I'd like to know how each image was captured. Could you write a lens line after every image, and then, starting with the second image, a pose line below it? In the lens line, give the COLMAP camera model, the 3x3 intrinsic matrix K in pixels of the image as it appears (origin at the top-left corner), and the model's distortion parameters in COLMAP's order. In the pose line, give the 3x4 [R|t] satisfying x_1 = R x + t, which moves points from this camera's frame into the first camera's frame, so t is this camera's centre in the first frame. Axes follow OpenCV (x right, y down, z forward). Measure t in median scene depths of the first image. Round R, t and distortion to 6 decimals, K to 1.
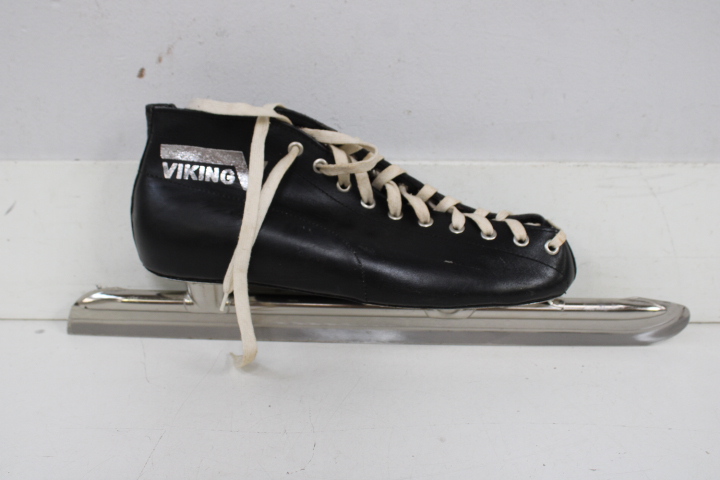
lens RADIAL K [[772.4, 0, 358.1], [0, 772.4, 241.6], [0, 0, 1]] dist [-0.074203, 0.000000]
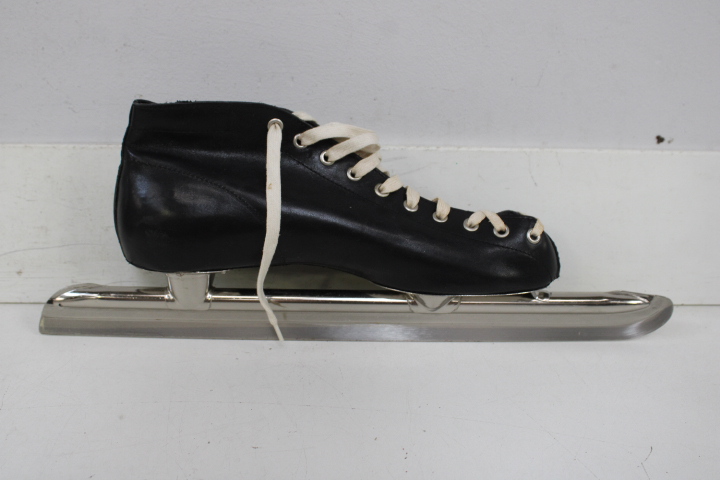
lens RADIAL K [[772.4, 0, 361.4], [0, 772.4, 234.2], [0, 0, 1]] dist [-0.074203, 0.000000]
pose [[0.998868, -0.000155, 0.047568, 0.309832], [0.000340, 0.999992, -0.003880, 0.017296], [-0.047567, 0.003892, 0.998860, -0.016307]]
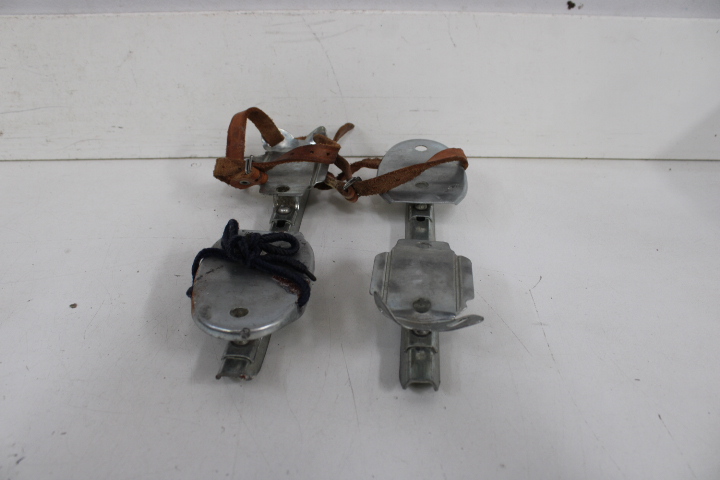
lens RADIAL K [[595.5, 0, 359.2], [0, 595.5, 240.0], [0, 0, 1]] dist [-0.151191, 0.123244]
pose [[0.999423, -0.013761, 0.031063, 0.423784], [0.008066, 0.984266, 0.176507, 0.076016], [-0.033003, -0.176155, 0.983809, 0.115754]]
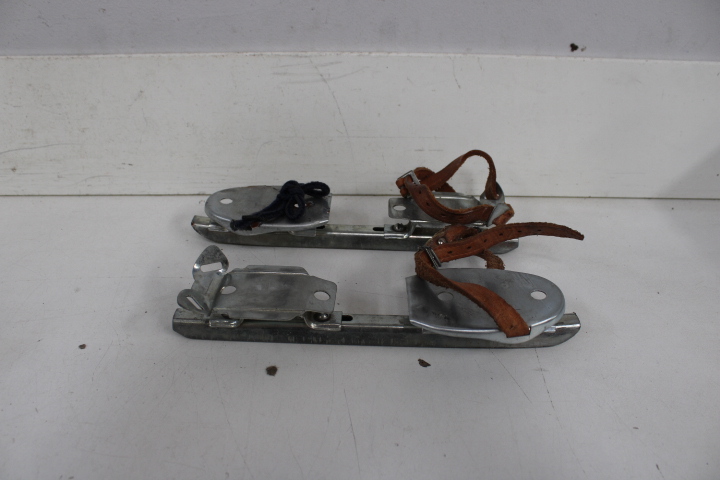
lens RADIAL K [[595.5, 0, 360.5], [0, 595.5, 243.6], [0, 0, 1]] dist [-0.151191, 0.123244]
pose [[0.999771, -0.005252, 0.020749, 0.427674], [0.002101, 0.988827, 0.149053, 0.047315], [-0.021300, -0.148975, 0.988612, 0.107981]]
